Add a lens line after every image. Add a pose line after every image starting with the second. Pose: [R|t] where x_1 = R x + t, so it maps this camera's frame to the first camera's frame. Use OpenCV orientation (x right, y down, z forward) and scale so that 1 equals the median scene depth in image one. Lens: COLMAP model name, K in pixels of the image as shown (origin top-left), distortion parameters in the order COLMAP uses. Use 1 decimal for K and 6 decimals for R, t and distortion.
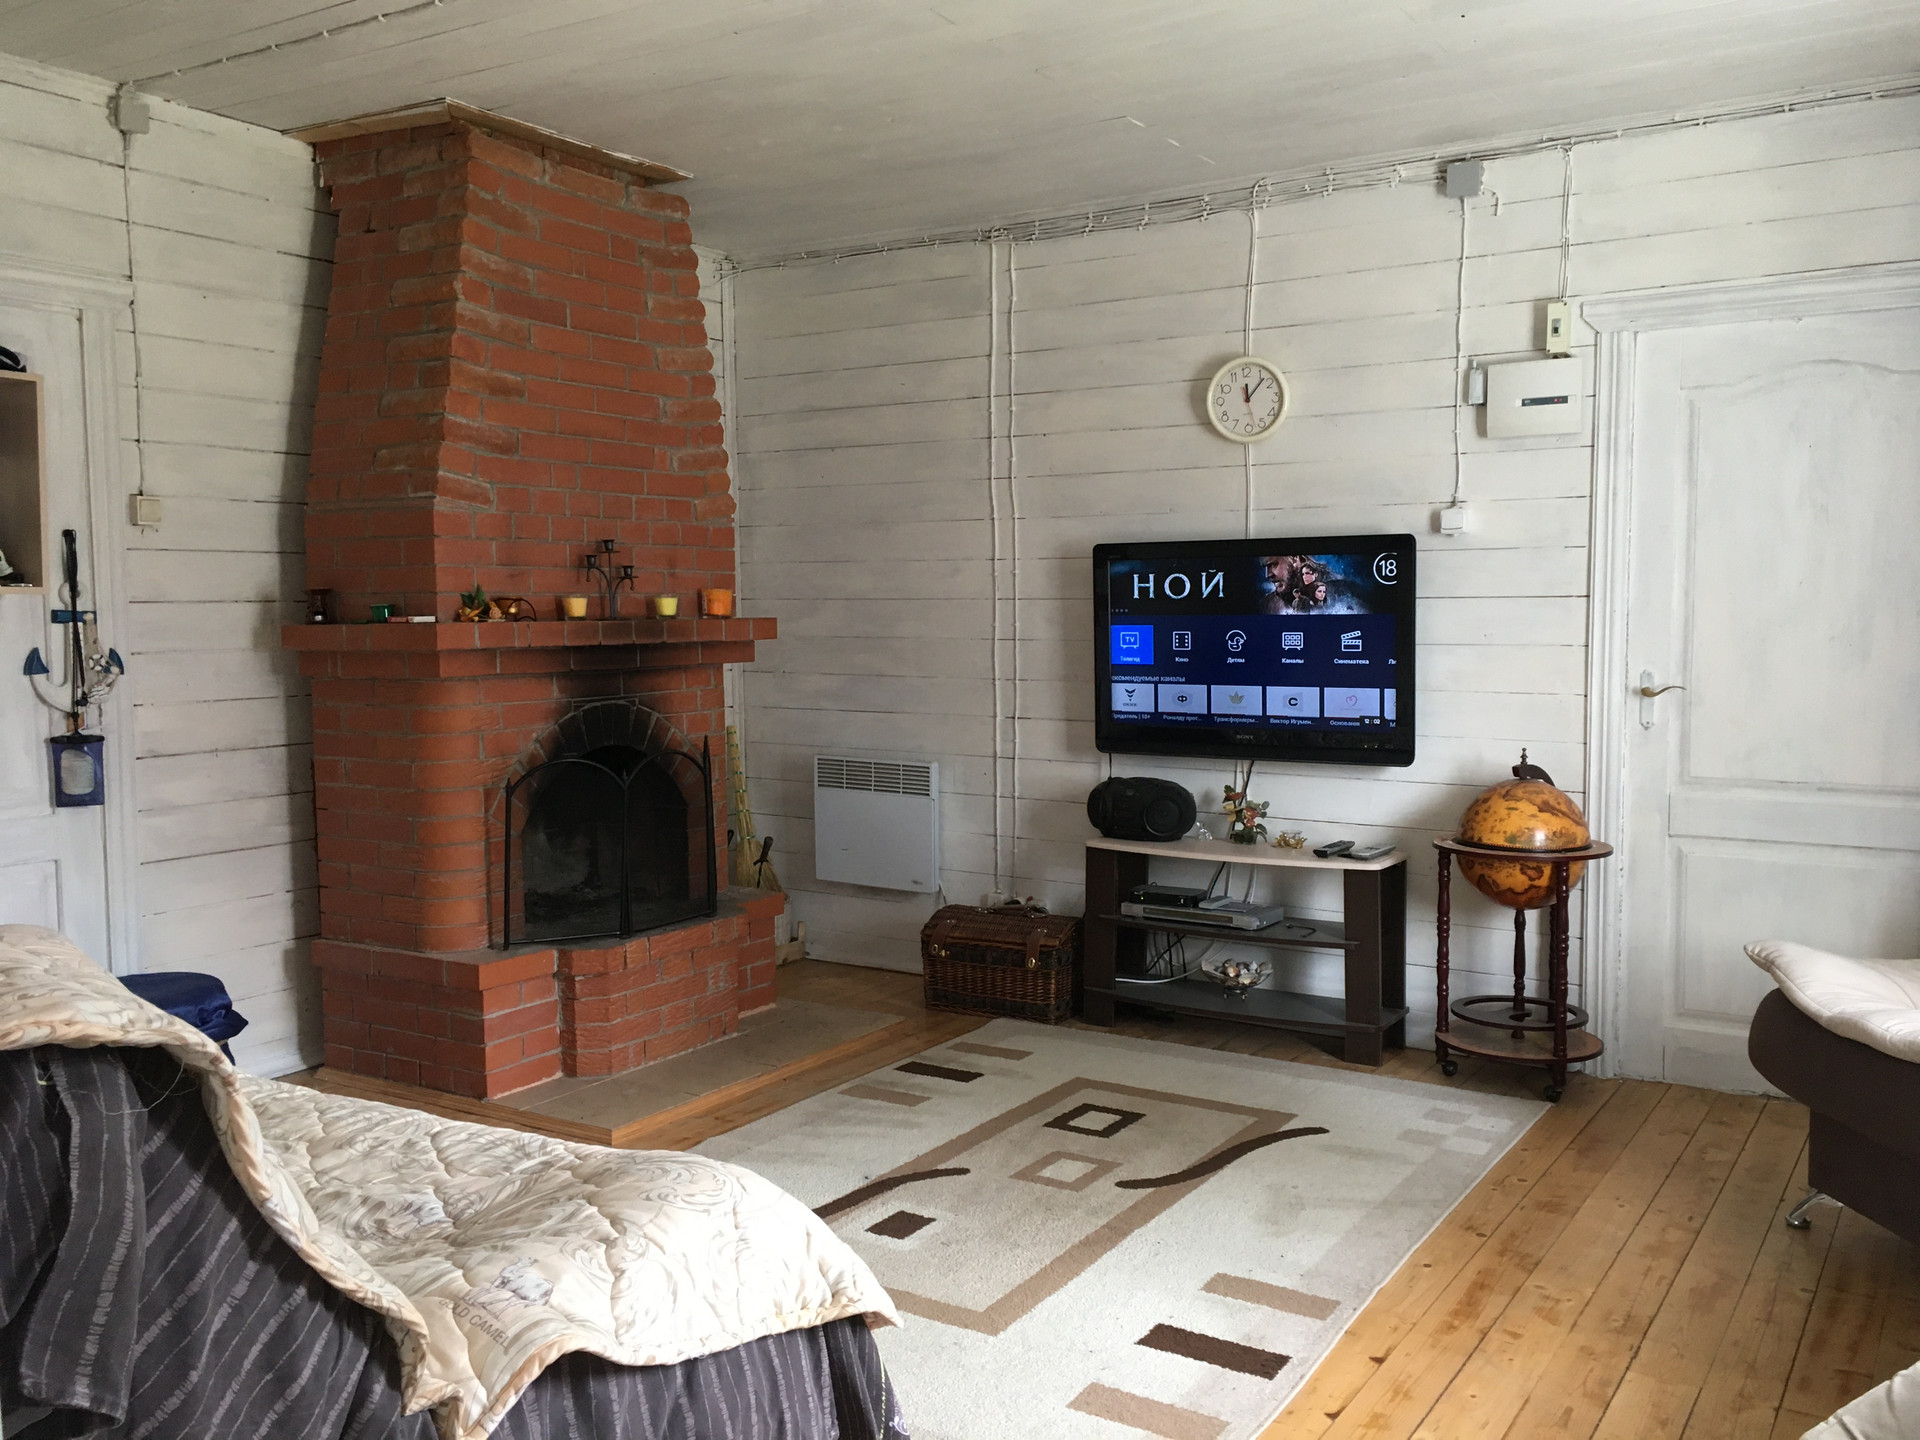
lens RADIAL K [[1649.9, 0, 960.0], [0, 1649.9, 720.0], [0, 0, 1]] dist [0.088734, -0.100272]
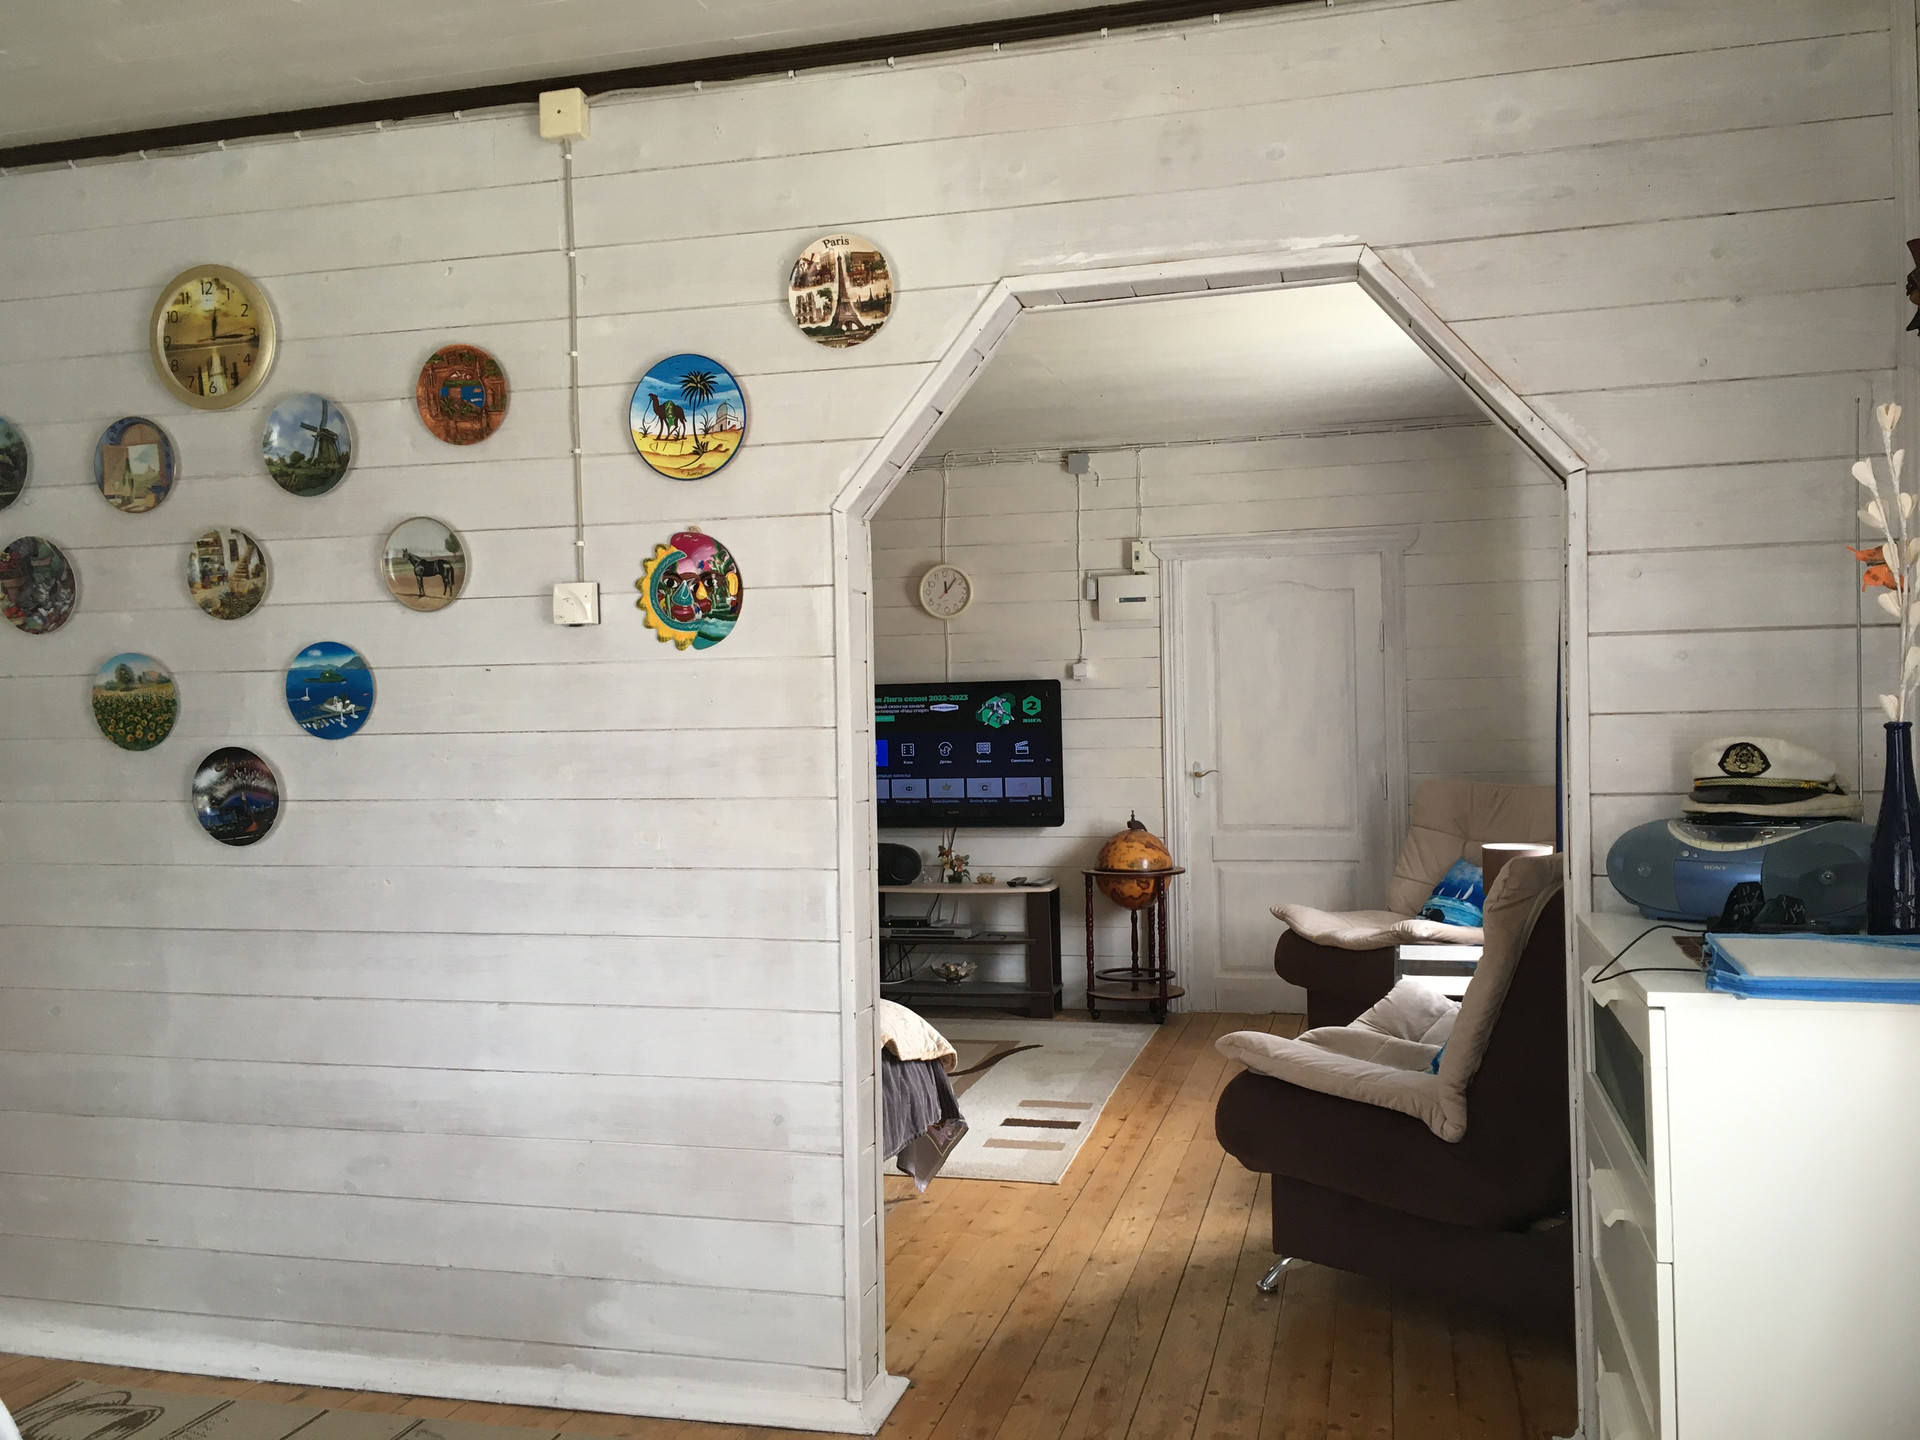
lens RADIAL K [[1649.9, 0, 960.0], [0, 1649.9, 720.0], [0, 0, 1]] dist [0.088734, -0.100272]
pose [[0.950625, -0.014414, 0.310007, -0.312107], [0.036802, 0.997108, -0.066491, 0.028836], [-0.308152, 0.074617, 0.948406, -0.475361]]
